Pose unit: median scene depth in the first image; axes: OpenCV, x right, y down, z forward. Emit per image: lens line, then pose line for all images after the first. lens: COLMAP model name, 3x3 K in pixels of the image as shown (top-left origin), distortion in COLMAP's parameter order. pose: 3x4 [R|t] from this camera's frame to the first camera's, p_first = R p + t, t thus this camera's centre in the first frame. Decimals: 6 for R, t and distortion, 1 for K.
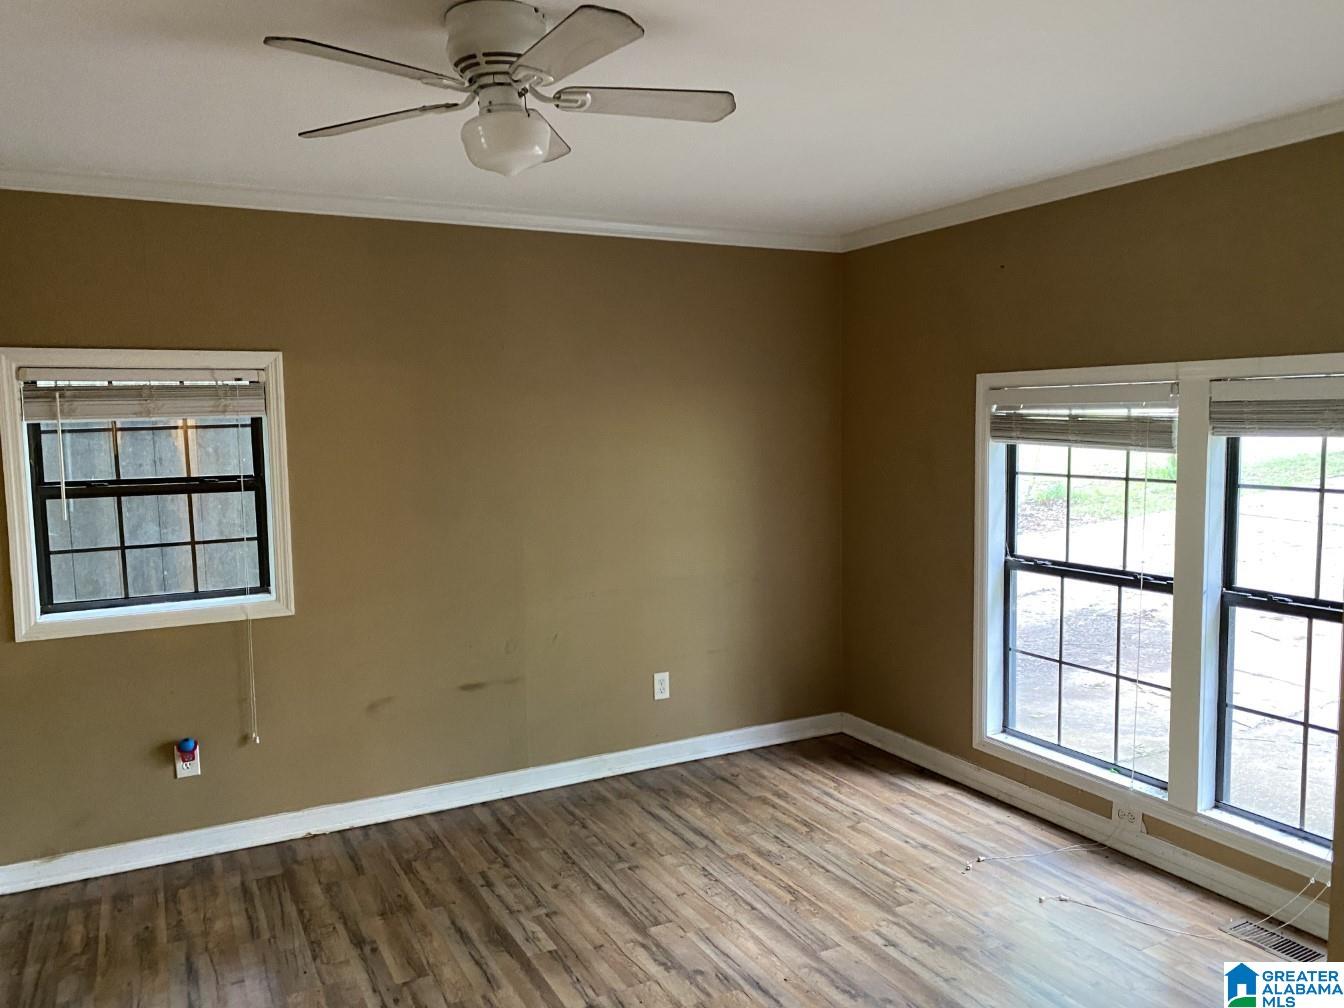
lens RADIAL K [[1031.2, 0, 666.9], [0, 1031.2, 506.6], [0, 0, 1]] dist [0.050508, -0.006882]
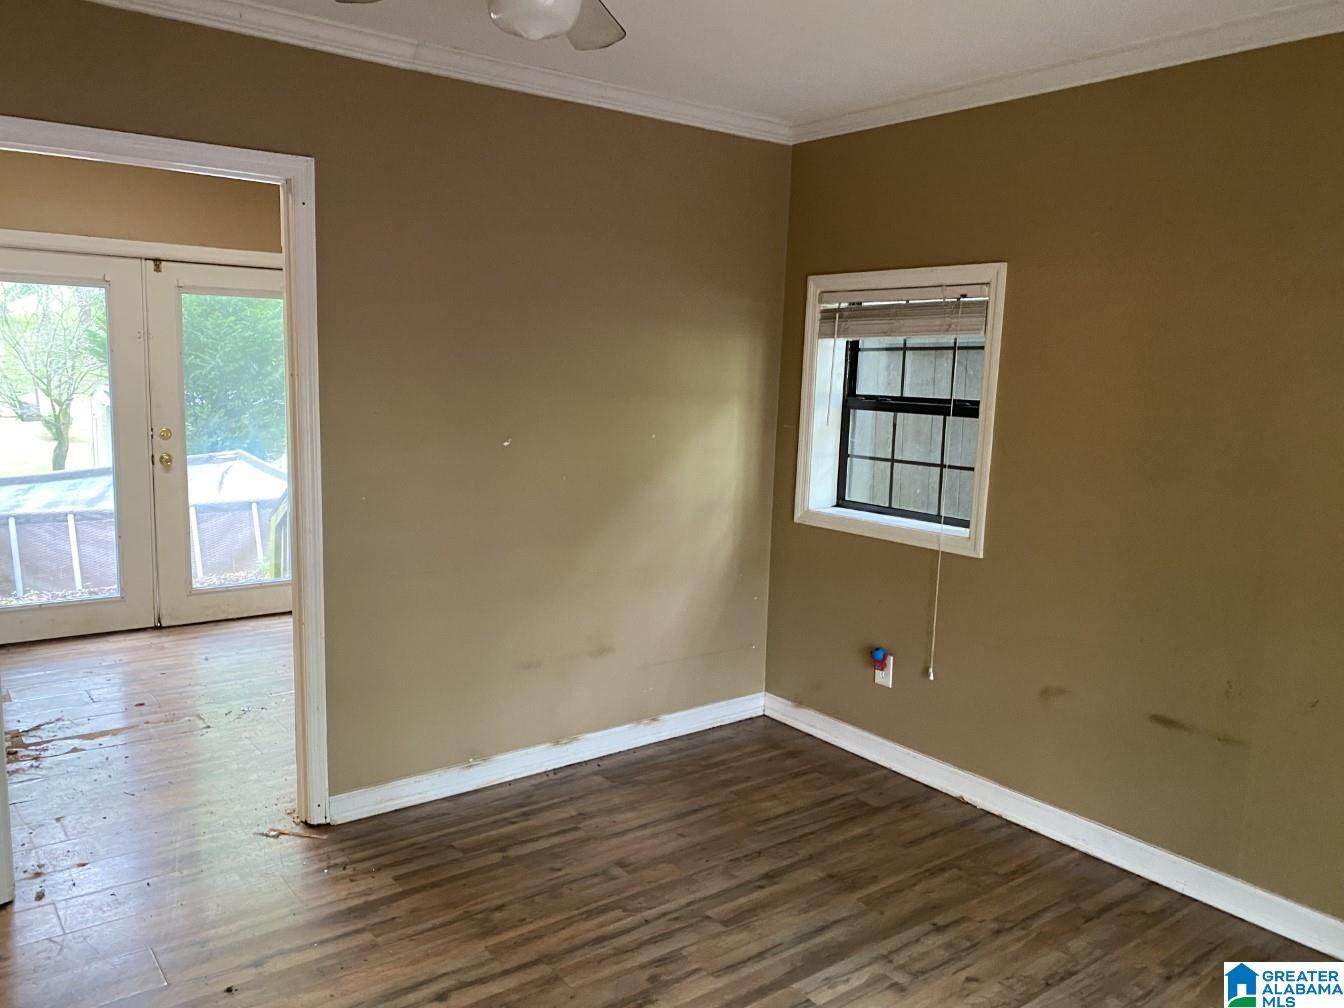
lens RADIAL K [[1031.2, 0, 668.7], [0, 1031.2, 508.0], [0, 0, 1]] dist [0.050508, -0.006882]
pose [[0.194291, 0.162376, -0.967412, 0.484055], [-0.118124, 0.982901, 0.141253, -0.036647], [0.973806, 0.086830, 0.210149, 0.581319]]
